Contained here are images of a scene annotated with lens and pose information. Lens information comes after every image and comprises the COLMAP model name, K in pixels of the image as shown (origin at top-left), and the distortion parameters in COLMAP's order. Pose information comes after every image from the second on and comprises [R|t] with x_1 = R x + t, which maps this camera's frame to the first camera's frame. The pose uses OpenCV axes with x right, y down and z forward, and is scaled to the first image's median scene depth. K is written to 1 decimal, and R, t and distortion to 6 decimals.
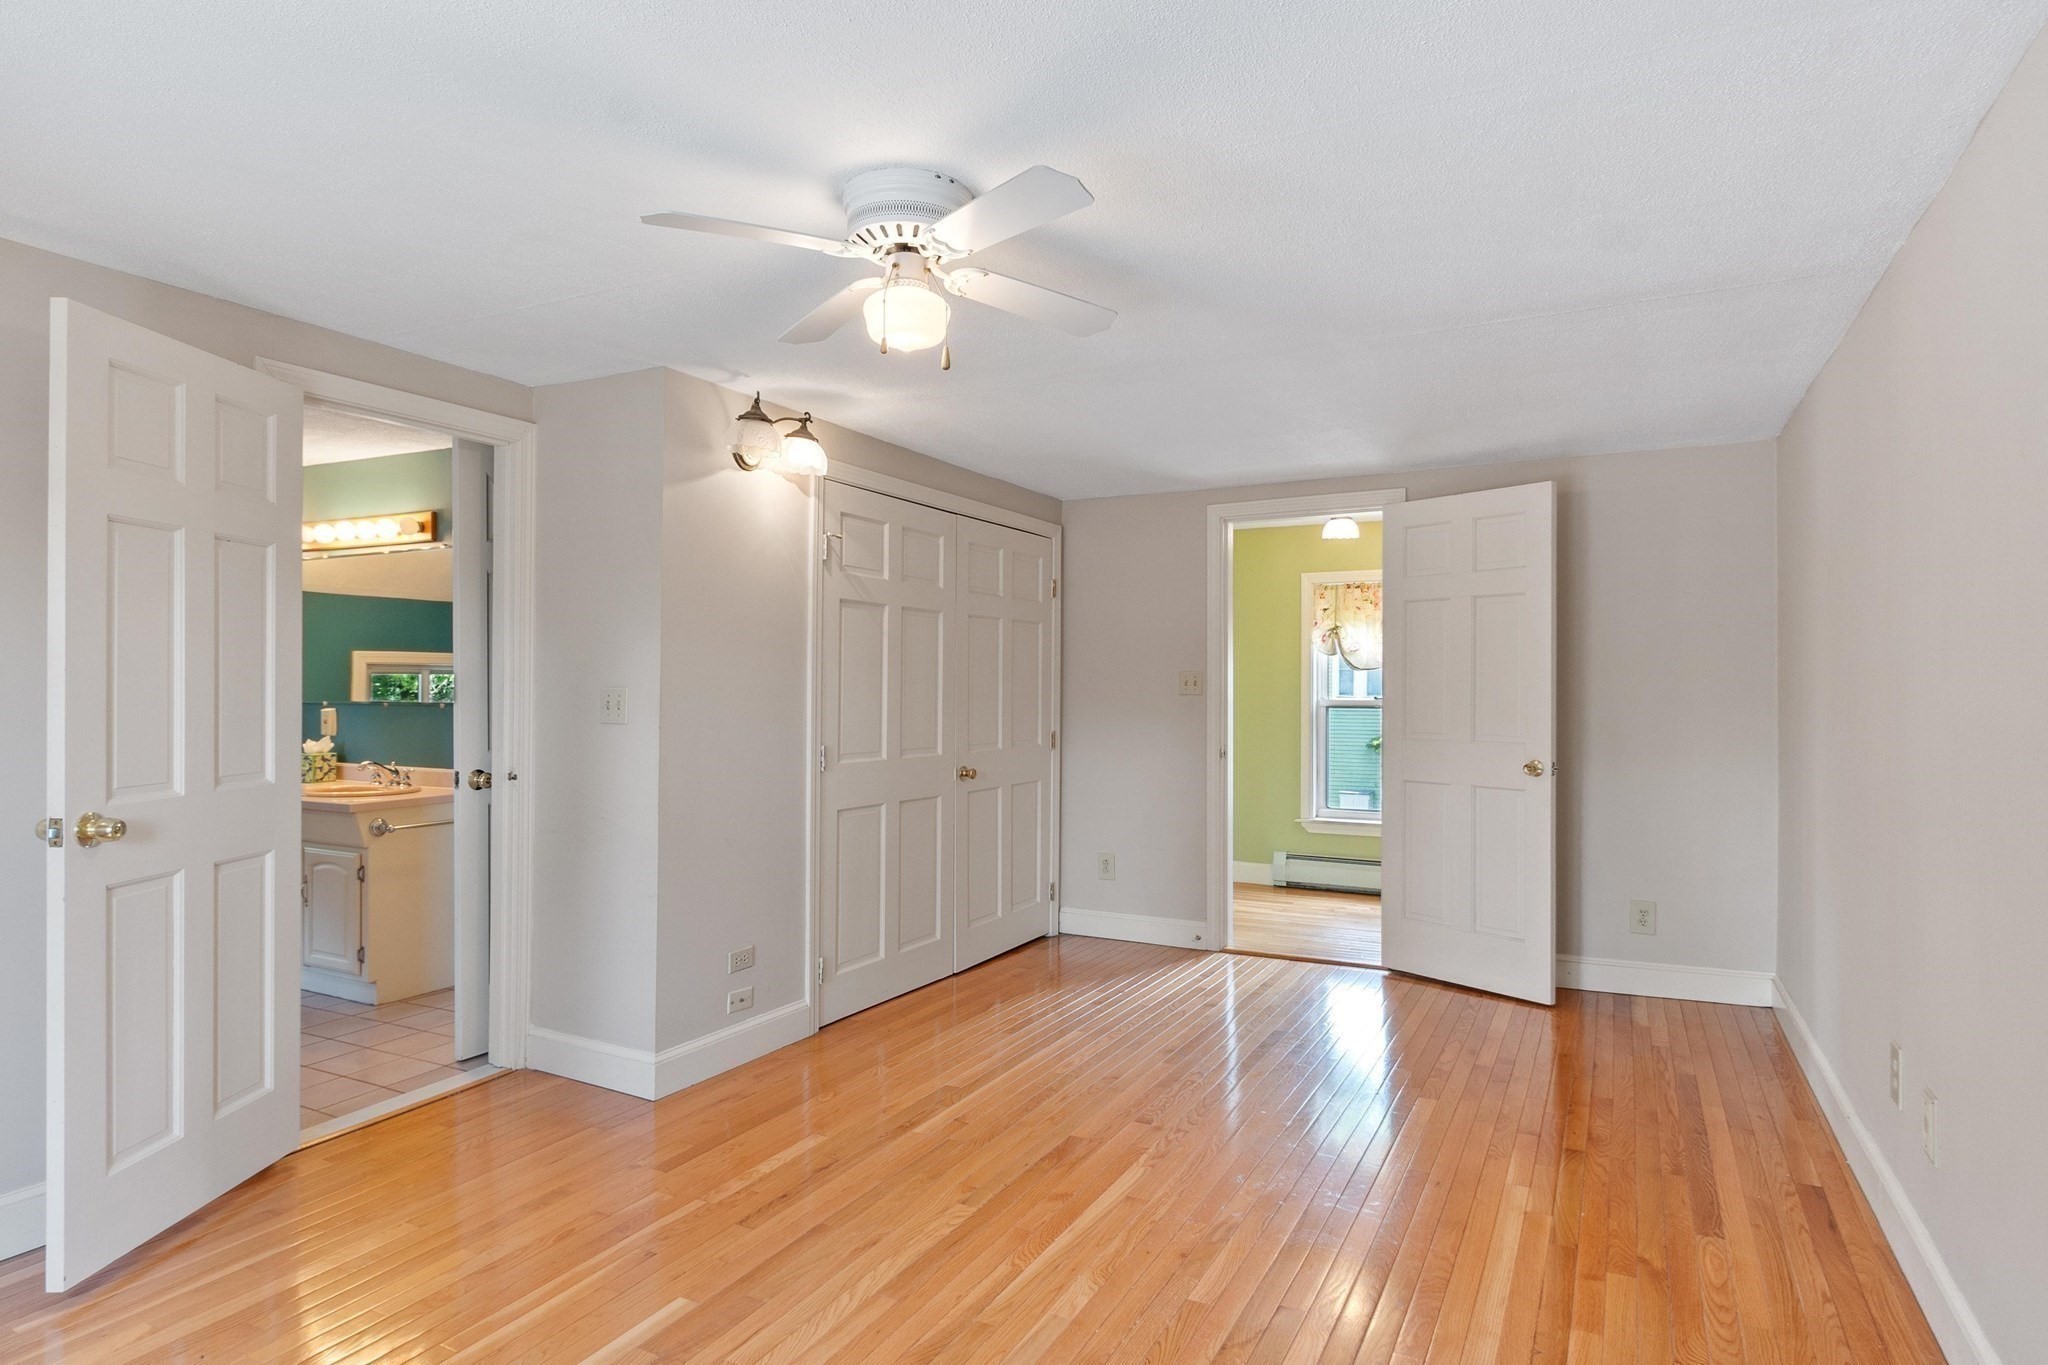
lens RADIAL K [[1146.0, 0, 1021.8], [0, 1146.0, 688.3], [0, 0, 1]] dist [0.002114, -0.001199]
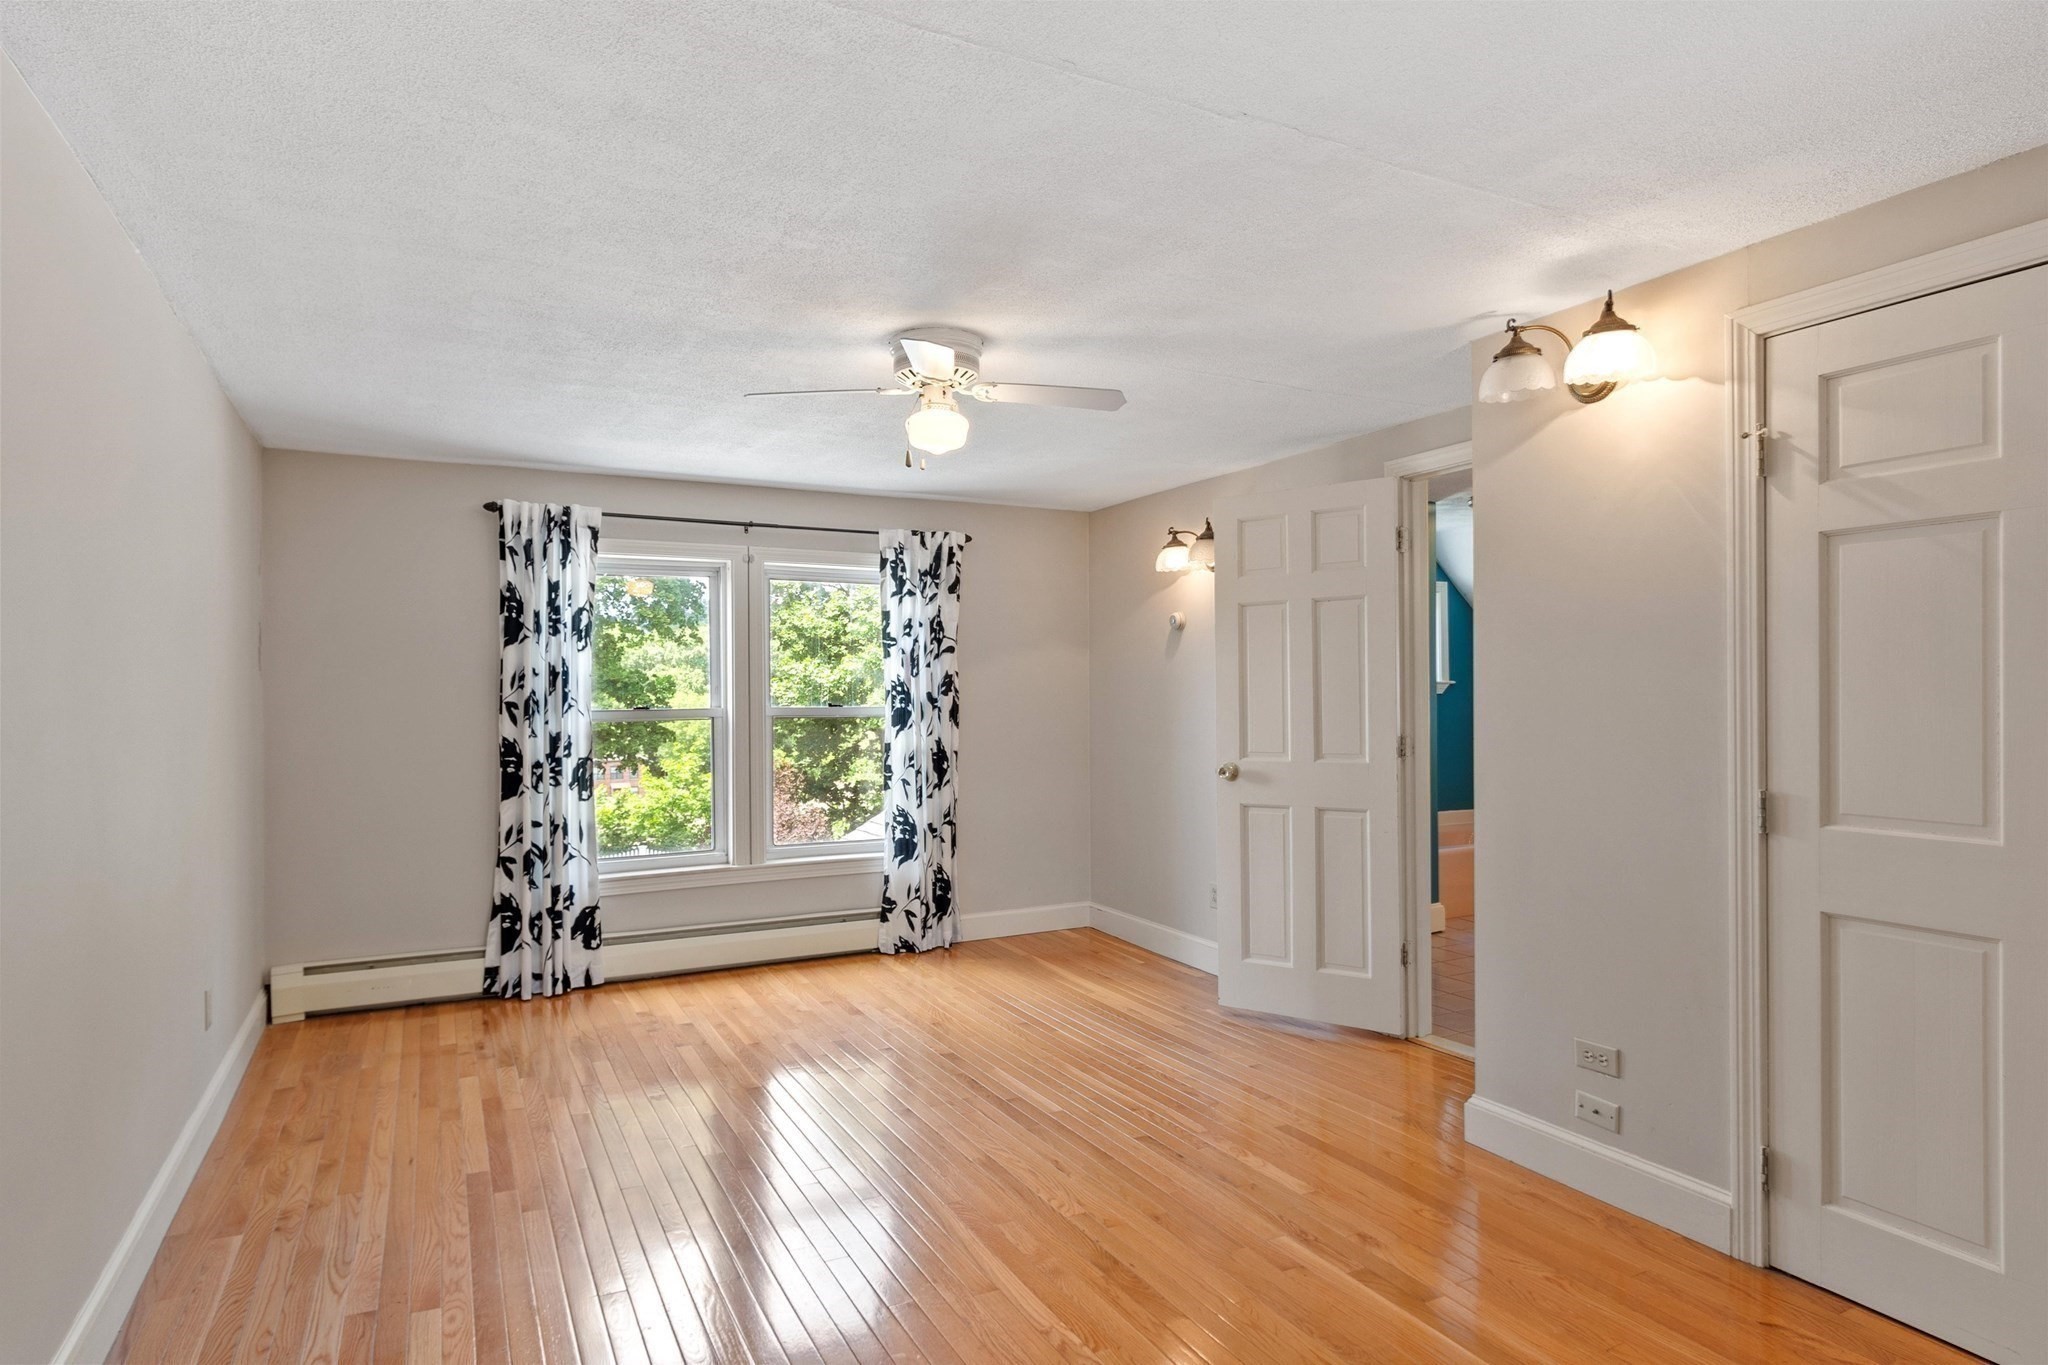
lens RADIAL K [[1146.0, 0, 1019.6], [0, 1146.0, 697.9], [0, 0, 1]] dist [0.002114, -0.001199]
pose [[-0.577004, 0.001591, -0.816740, 0.712605], [0.004562, 0.999989, -0.001275, 0.001493], [0.816729, -0.004462, -0.577004, 1.374082]]
